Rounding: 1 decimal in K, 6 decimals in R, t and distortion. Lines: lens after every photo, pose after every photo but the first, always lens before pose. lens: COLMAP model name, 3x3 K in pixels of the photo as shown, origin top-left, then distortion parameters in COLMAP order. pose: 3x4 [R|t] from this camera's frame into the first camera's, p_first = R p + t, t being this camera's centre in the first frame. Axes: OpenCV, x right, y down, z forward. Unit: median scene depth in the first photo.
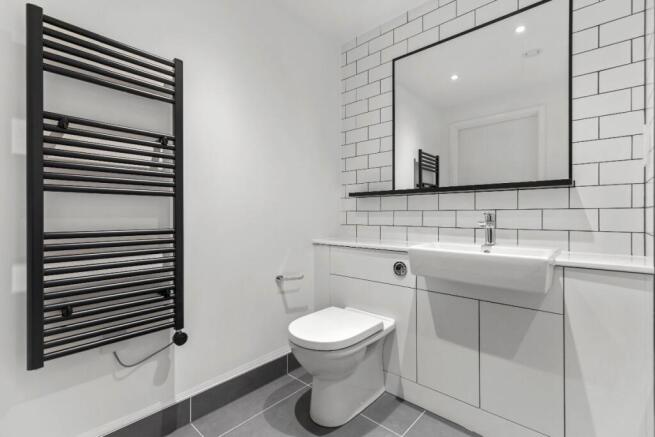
lens RADIAL K [[295.2, 0, 322.3], [0, 295.2, 214.8], [0, 0, 1]] dist [-0.002456, -0.000067]
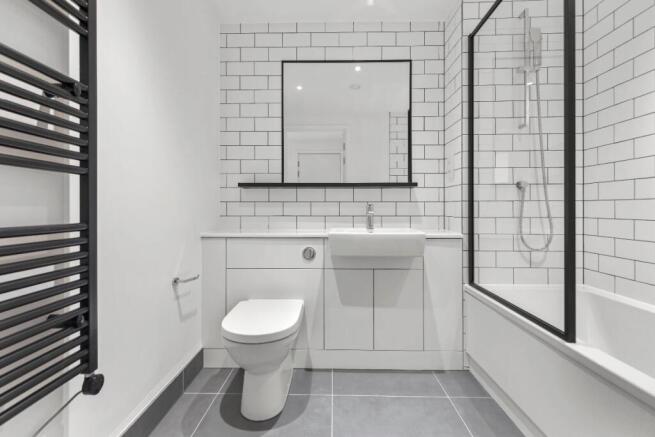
lens RADIAL K [[295.2, 0, 320.8], [0, 295.2, 207.8], [0, 0, 1]] dist [-0.002456, -0.000067]
pose [[0.753176, 0.002706, 0.657813, -0.452817], [-0.001308, 0.999996, -0.002616, 0.012954], [-0.657817, 0.001109, 0.753177, 0.127531]]
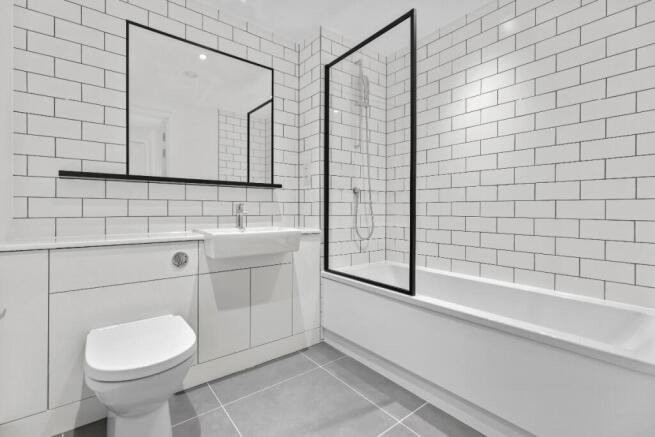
lens RADIAL K [[295.2, 0, 325.2], [0, 295.2, 209.7], [0, 0, 1]] dist [-0.002456, -0.000067]
pose [[0.163506, -0.000888, 0.986542, -0.634383], [-0.004225, 0.999990, 0.001601, 0.016692], [-0.986533, -0.004430, 0.163501, 0.378569]]
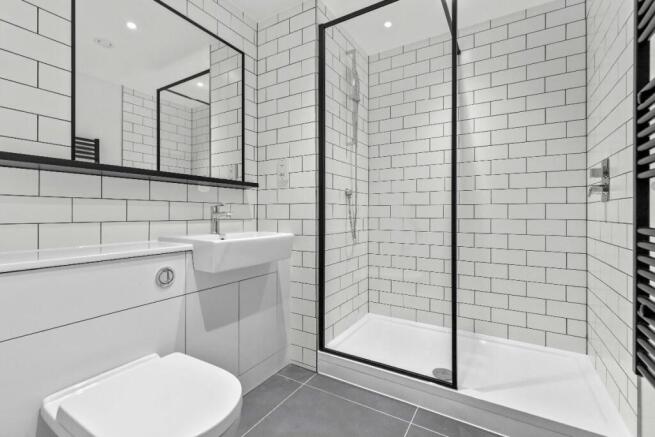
lens RADIAL K [[295.2, 0, 320.8], [0, 295.2, 211.4], [0, 0, 1]] dist [-0.002456, -0.000067]
pose [[-0.182479, 0.003713, 0.983203, -0.560679], [-0.004353, 0.999980, -0.004584, 0.018987], [-0.983200, -0.005116, -0.182460, 0.767172]]
